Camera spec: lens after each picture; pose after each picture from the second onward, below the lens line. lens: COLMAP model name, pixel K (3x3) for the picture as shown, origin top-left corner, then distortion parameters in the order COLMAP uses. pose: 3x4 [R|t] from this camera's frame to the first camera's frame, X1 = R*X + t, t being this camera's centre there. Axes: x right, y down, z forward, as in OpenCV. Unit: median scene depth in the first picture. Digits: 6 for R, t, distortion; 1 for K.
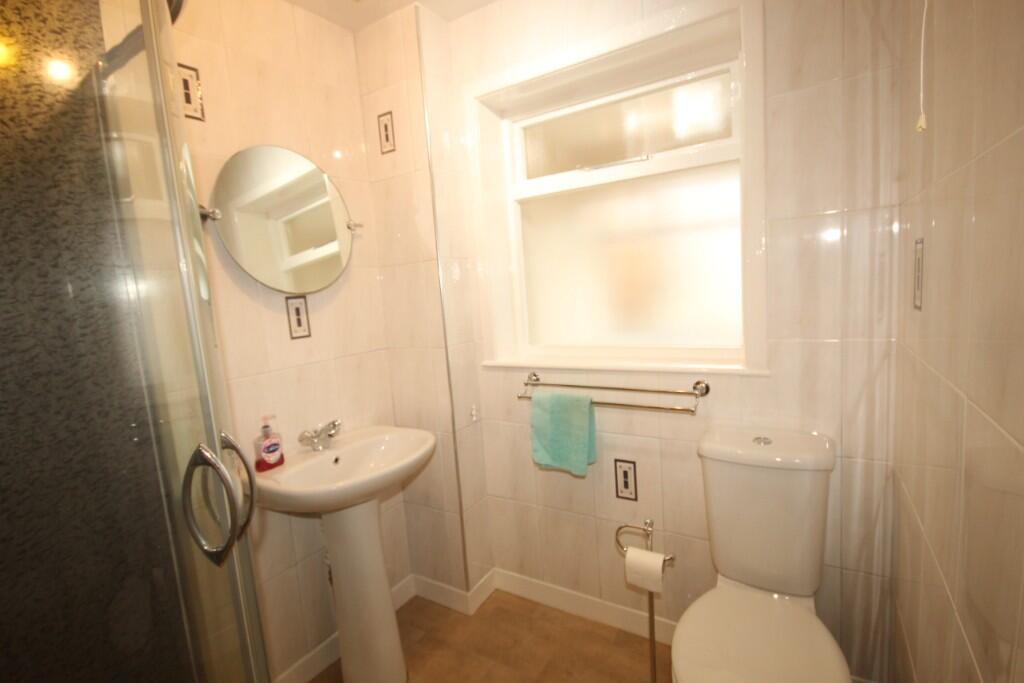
lens RADIAL K [[479.3, 0, 508.2], [0, 479.3, 344.0], [0, 0, 1]] dist [0.001622, -0.006039]
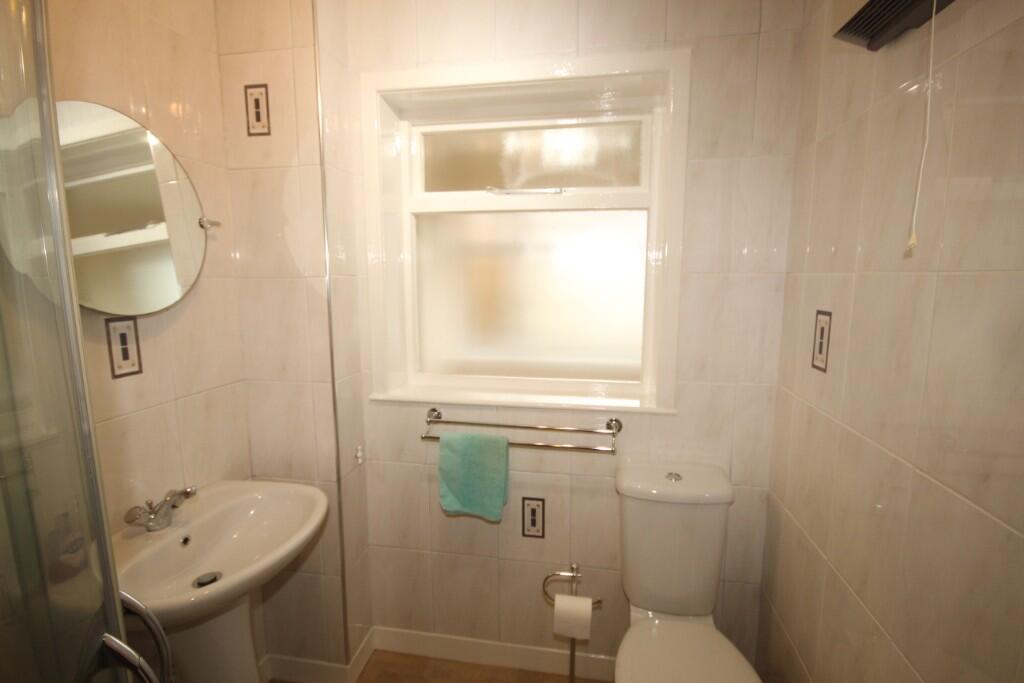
lens RADIAL K [[479.3, 0, 511.5], [0, 479.3, 341.0], [0, 0, 1]] dist [0.001622, -0.006039]
pose [[0.921024, 0.018742, 0.389055, -0.182129], [-0.020291, 0.999794, -0.000129, -0.075129], [-0.388977, -0.007776, 0.921215, 0.119298]]
